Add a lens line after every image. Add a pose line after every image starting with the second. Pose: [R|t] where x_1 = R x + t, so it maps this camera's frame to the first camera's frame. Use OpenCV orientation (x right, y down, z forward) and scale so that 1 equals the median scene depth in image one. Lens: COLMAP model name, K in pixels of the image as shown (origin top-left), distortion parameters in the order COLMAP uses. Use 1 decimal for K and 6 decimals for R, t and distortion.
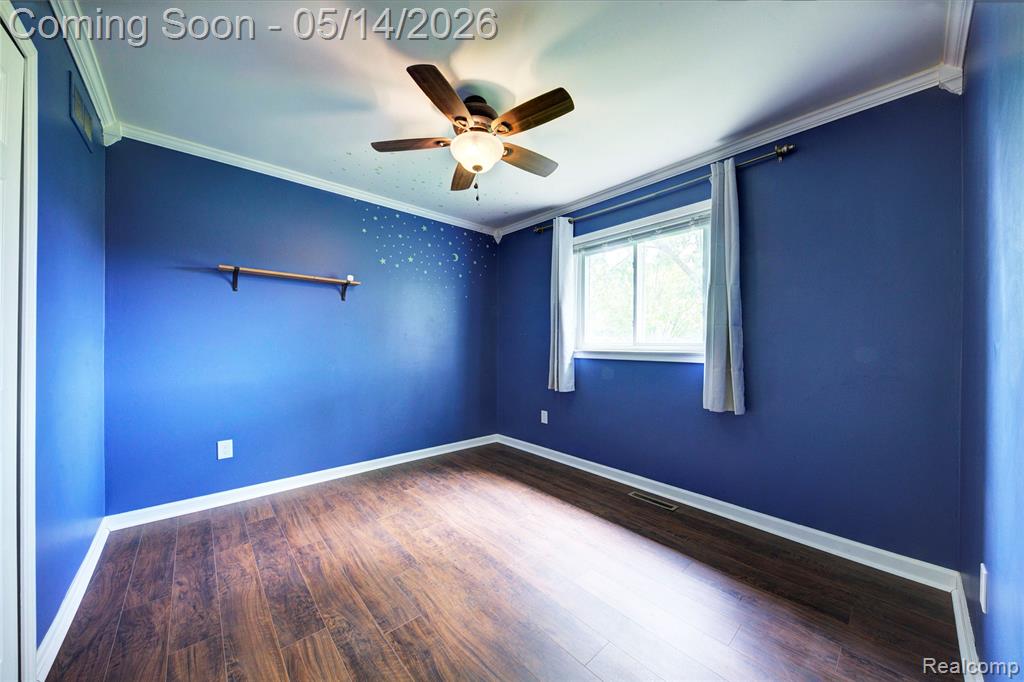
lens RADIAL K [[351.8, 0, 512.1], [0, 351.8, 344.7], [0, 0, 1]] dist [0.013534, -0.008074]
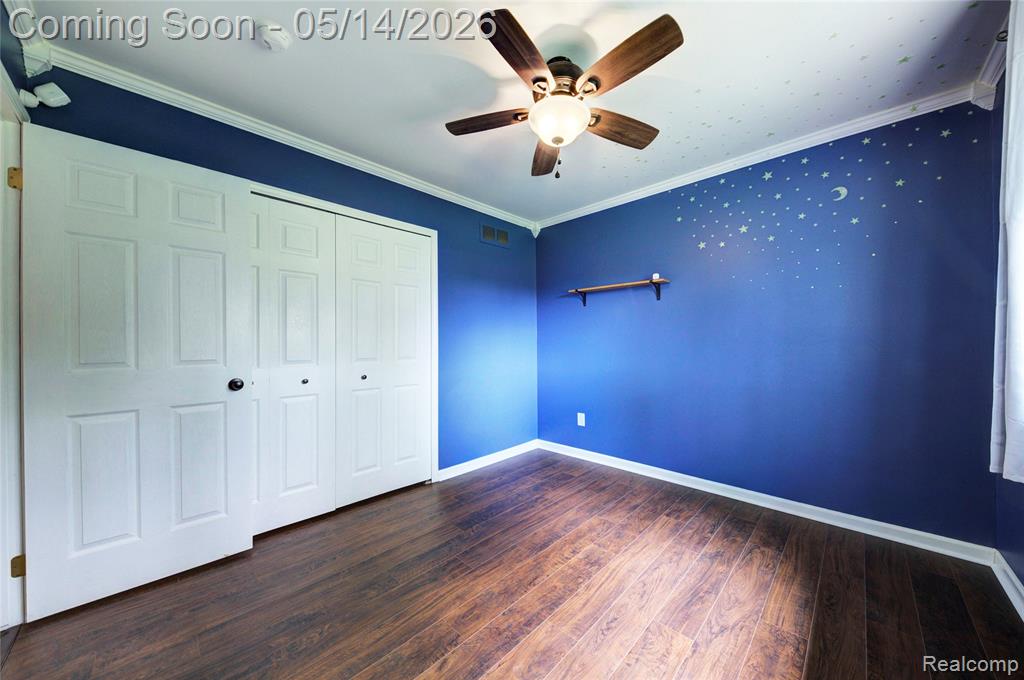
lens RADIAL K [[351.8, 0, 512.1], [0, 351.8, 343.7], [0, 0, 1]] dist [0.013534, -0.008074]
pose [[0.068203, -0.009196, -0.997629, 0.578270], [0.001621, 0.999957, -0.009106, 0.006975], [0.997670, -0.000996, 0.068215, 0.638055]]
